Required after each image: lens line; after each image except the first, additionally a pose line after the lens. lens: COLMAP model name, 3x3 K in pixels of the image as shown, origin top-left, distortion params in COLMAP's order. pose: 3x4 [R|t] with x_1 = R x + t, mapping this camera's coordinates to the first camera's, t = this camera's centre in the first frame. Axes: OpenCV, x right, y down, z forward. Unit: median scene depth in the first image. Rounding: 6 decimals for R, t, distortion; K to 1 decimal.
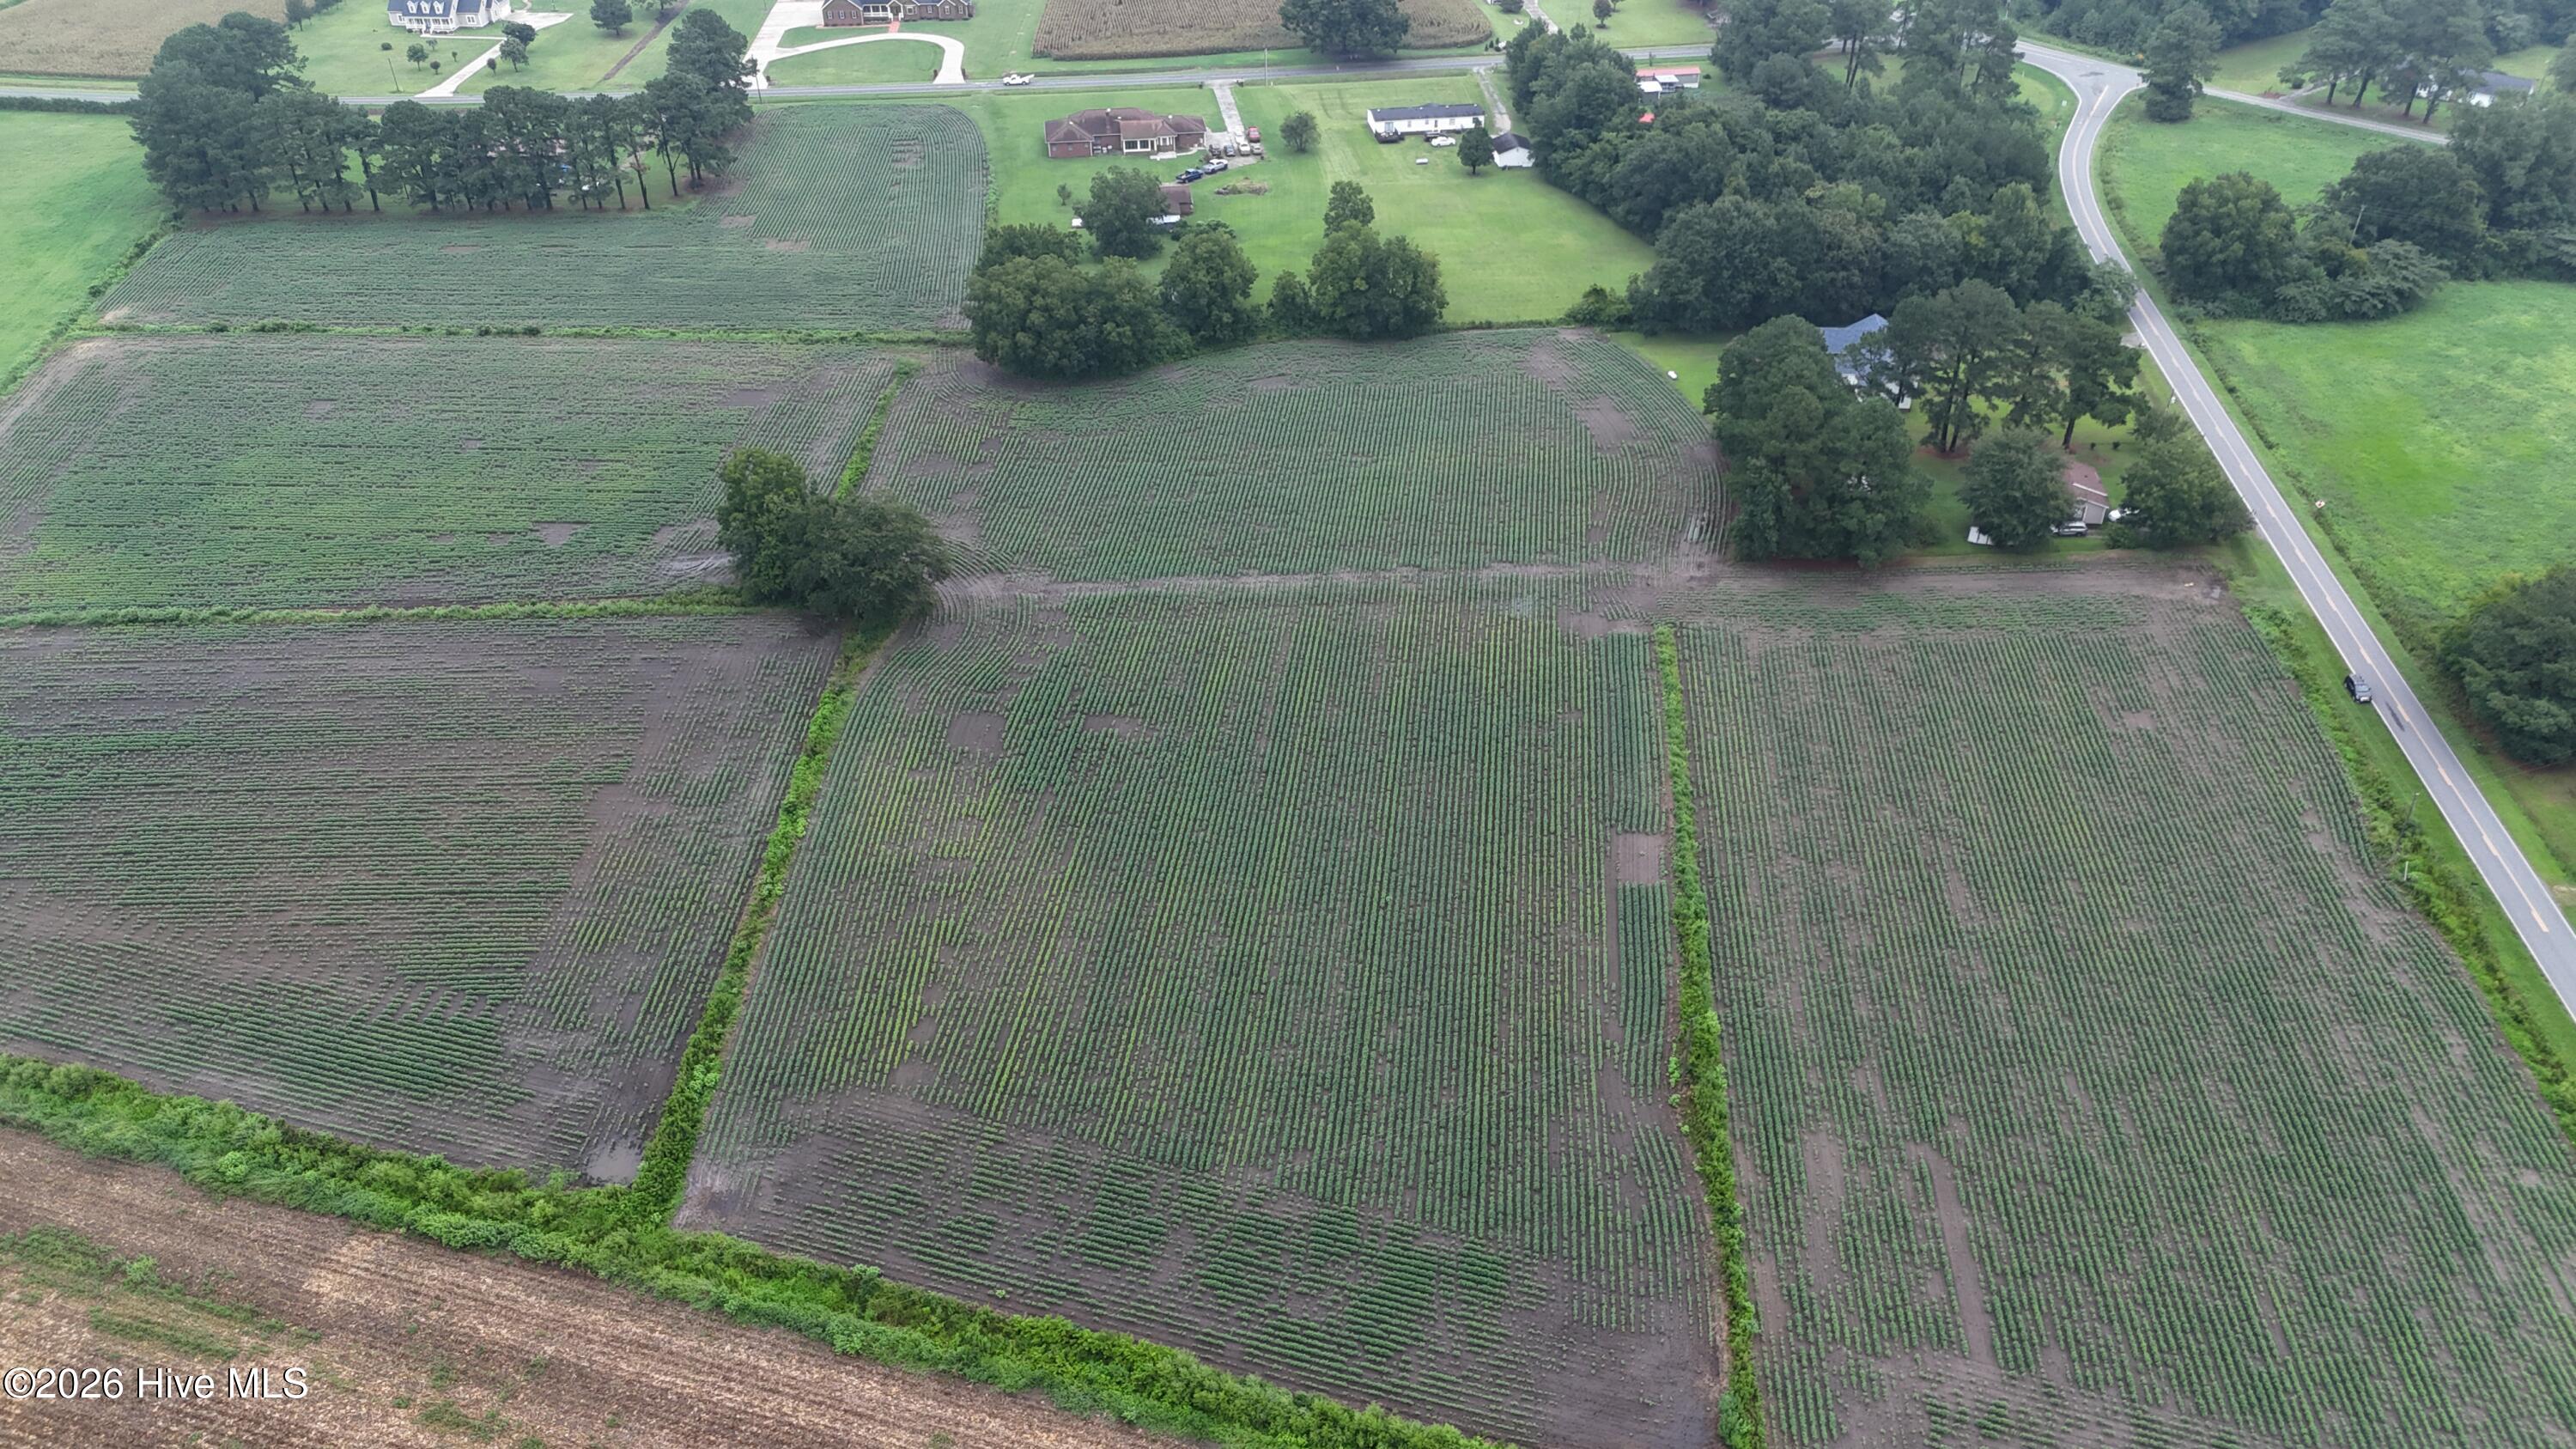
lens RADIAL K [[1884.2, 0, 1297.8], [0, 1884.2, 729.1], [0, 0, 1]] dist [0.072763, -0.064180]
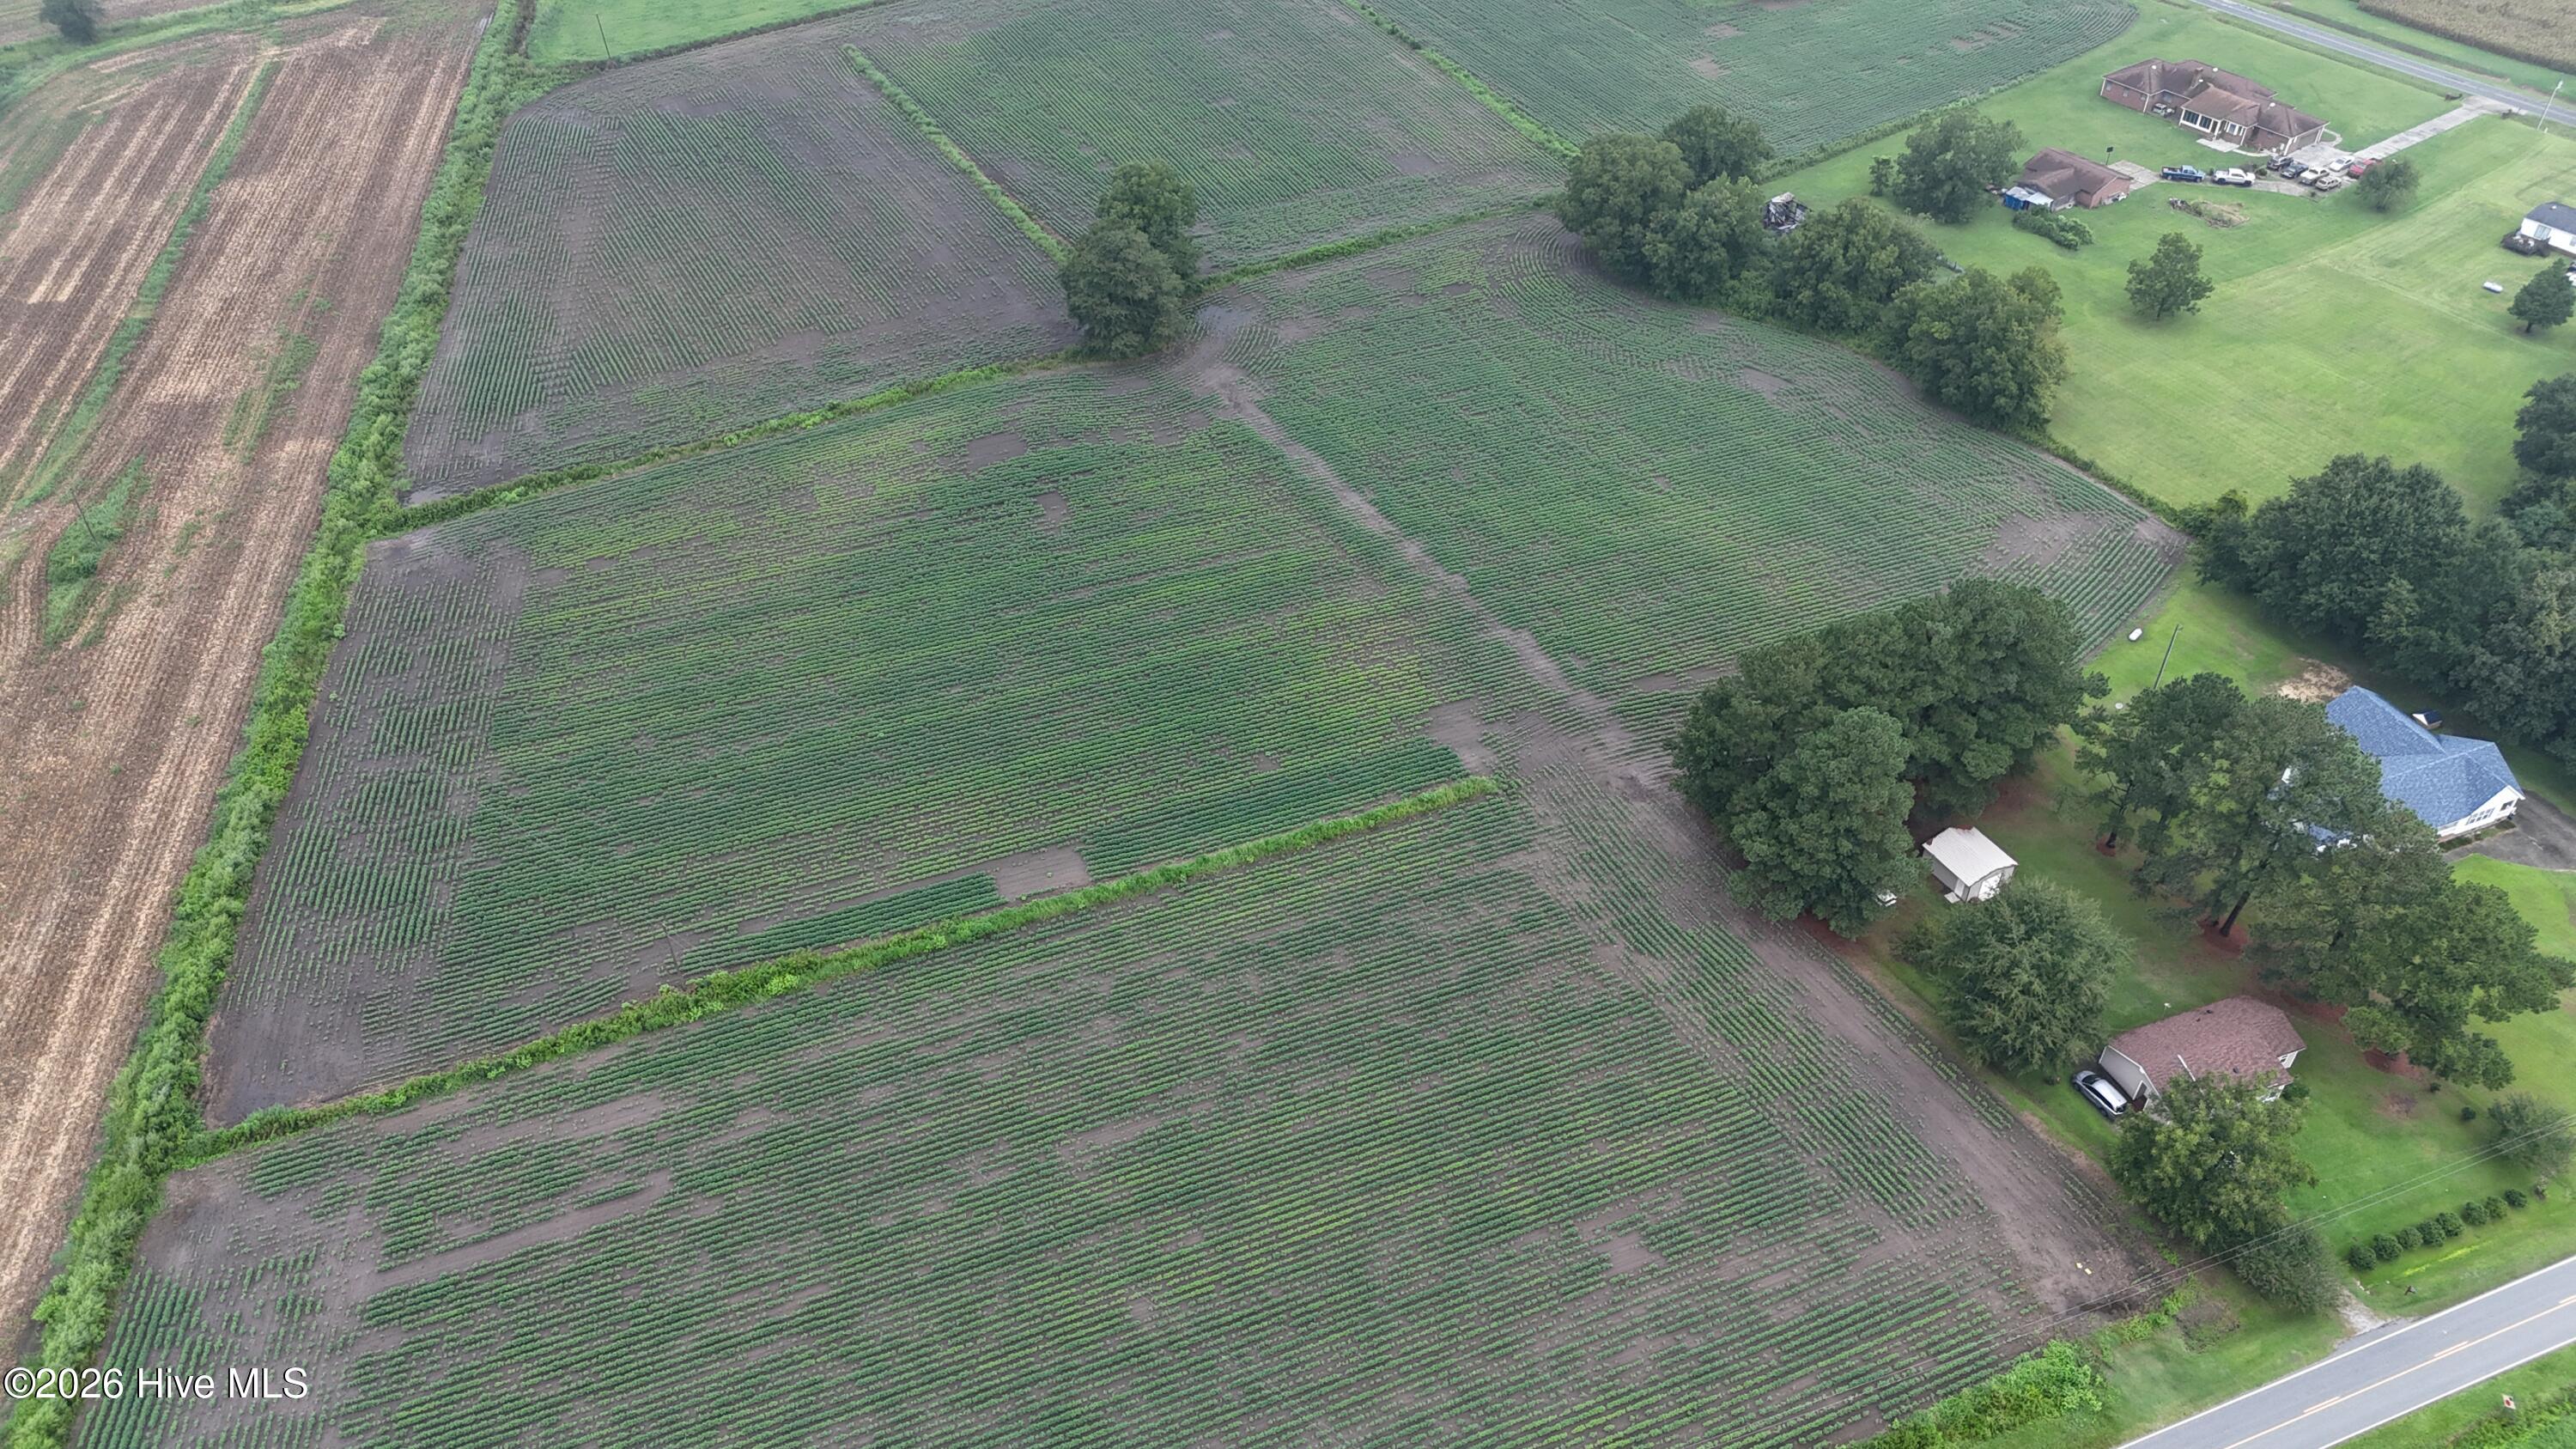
lens RADIAL K [[1884.2, 0, 1297.8], [0, 1884.2, 729.1], [0, 0, 1]] dist [0.072763, -0.064180]
pose [[0.465538, 0.576934, -0.671134, 0.540063], [-0.502806, 0.796466, 0.335899, -0.237654], [0.728327, 0.181076, 0.660871, 0.316661]]
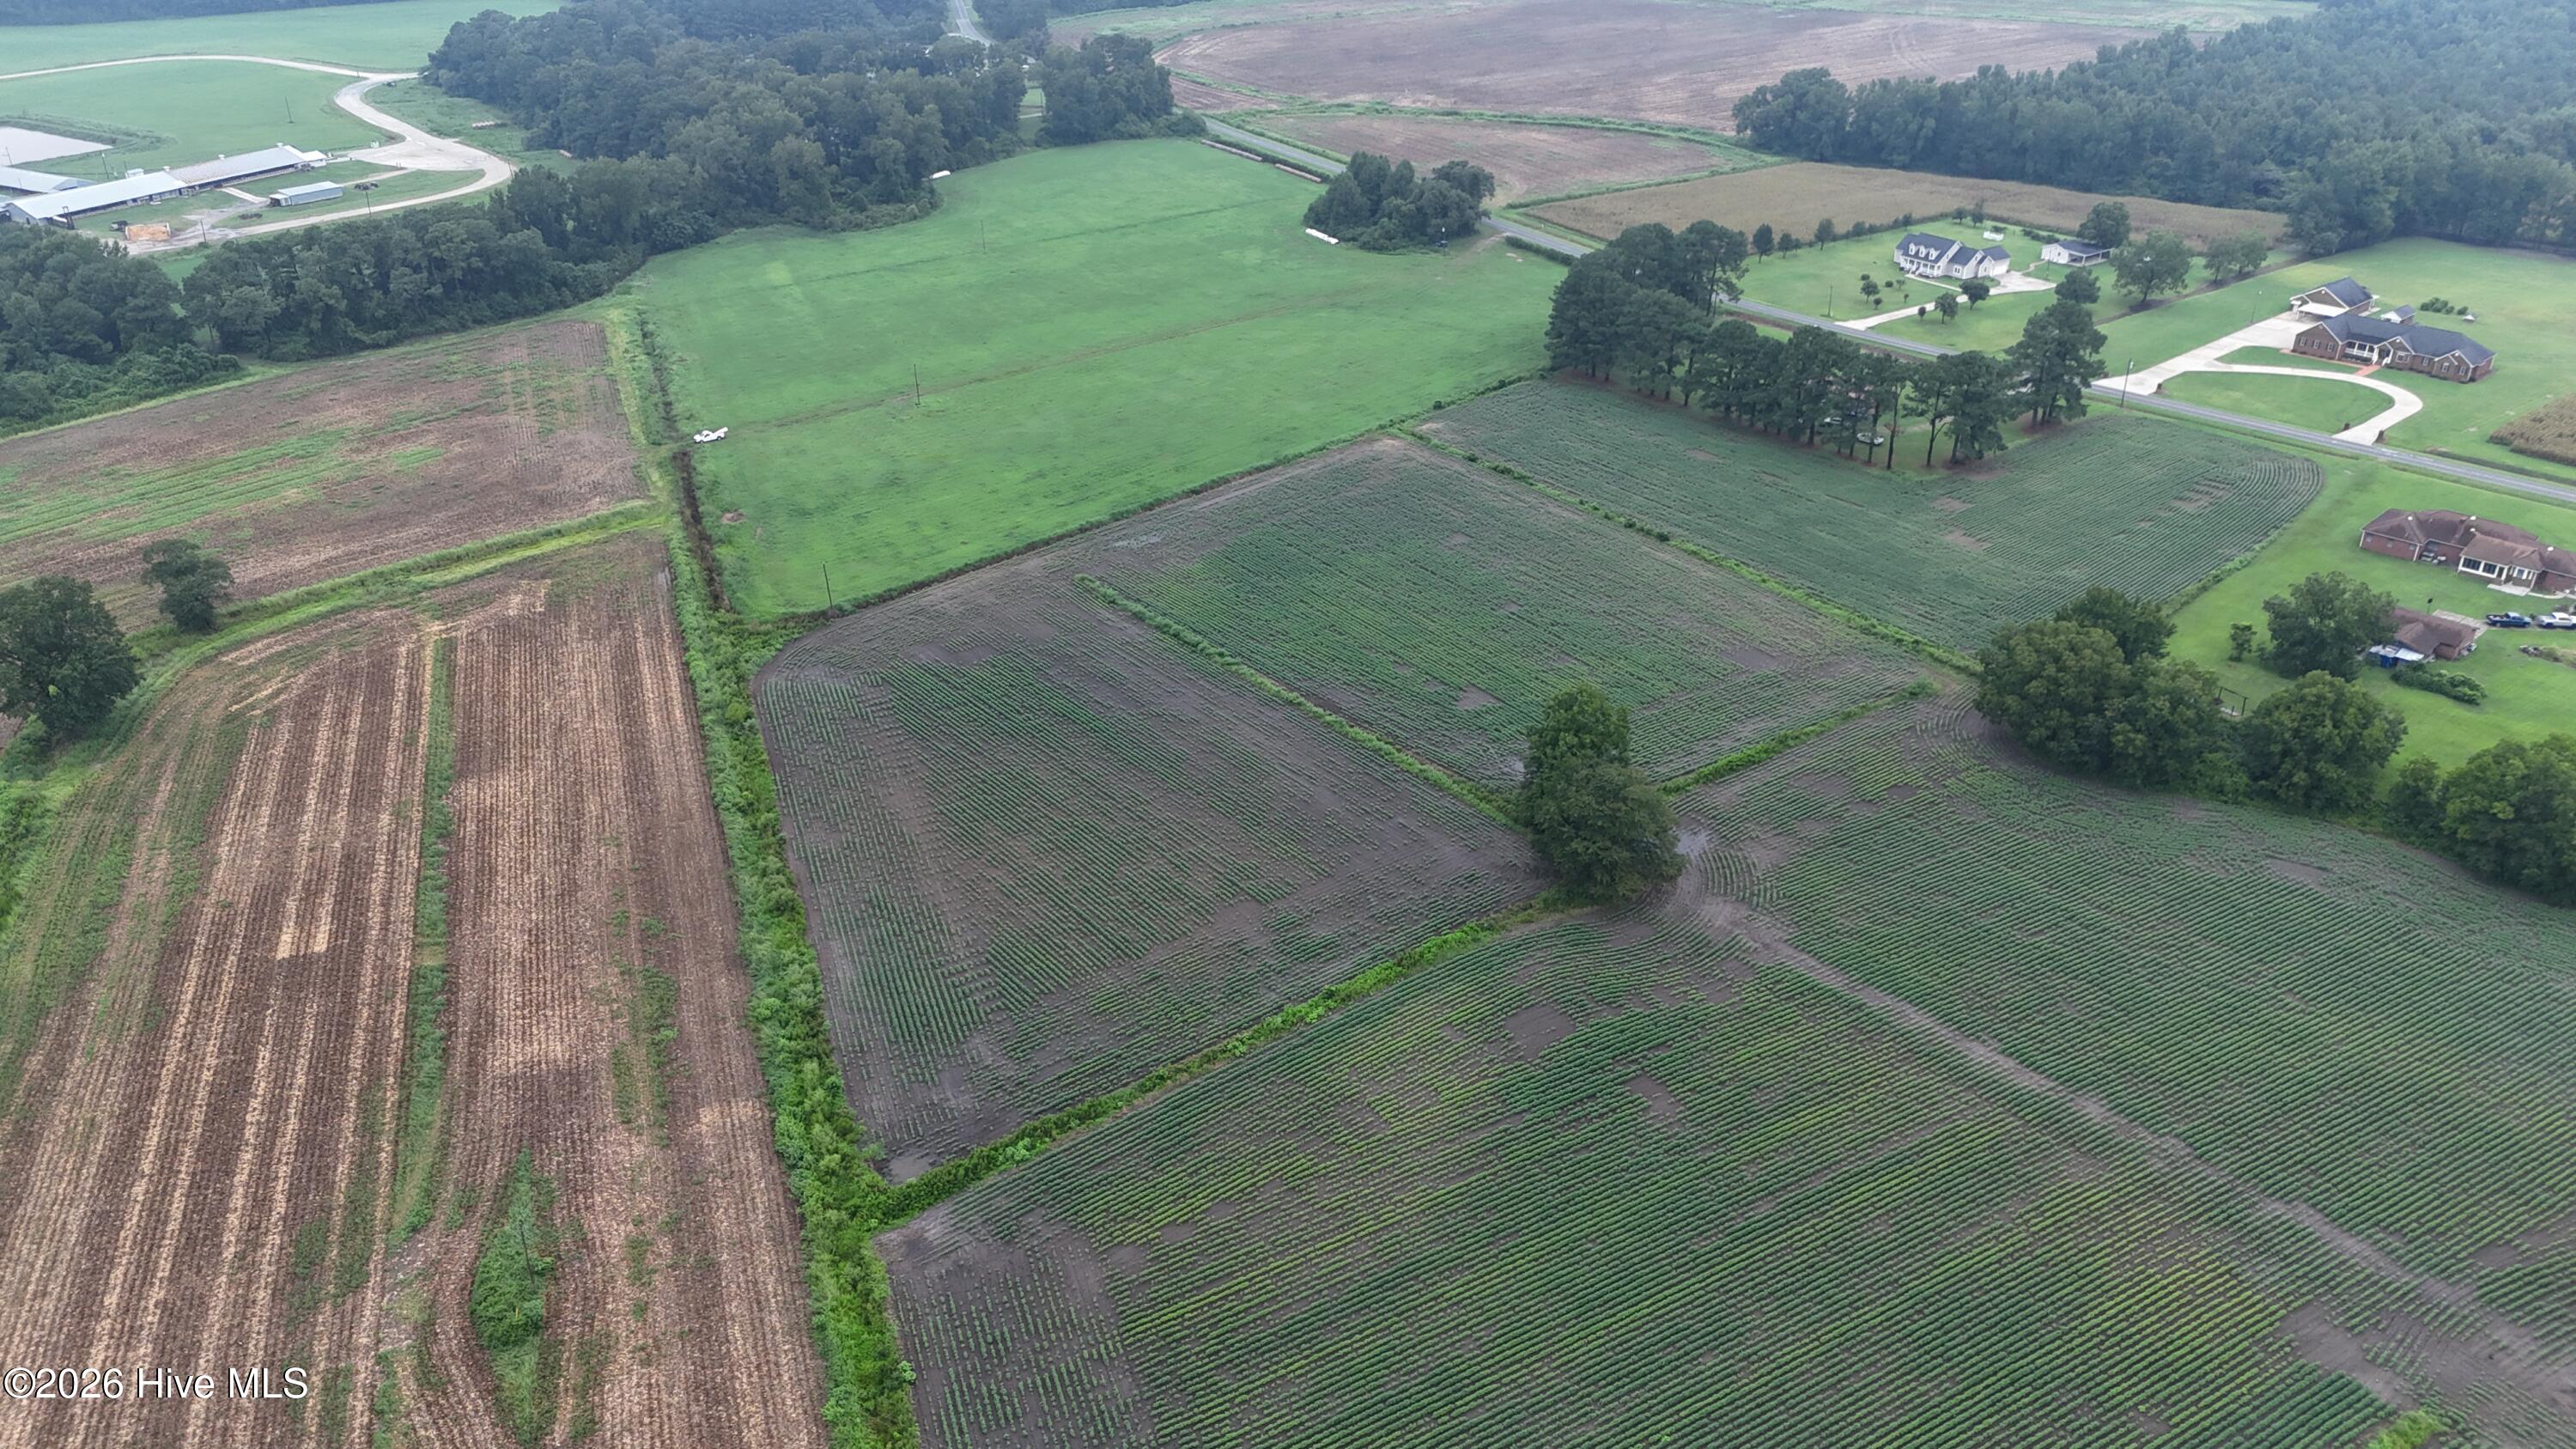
lens RADIAL K [[1884.2, 0, 1297.8], [0, 1884.2, 729.1], [0, 0, 1]] dist [0.072763, -0.064180]
pose [[0.604940, 0.376123, -0.701839, 0.265677], [-0.453839, 0.887094, 0.084223, -0.113954], [0.654276, 0.267572, 0.707339, 0.154319]]
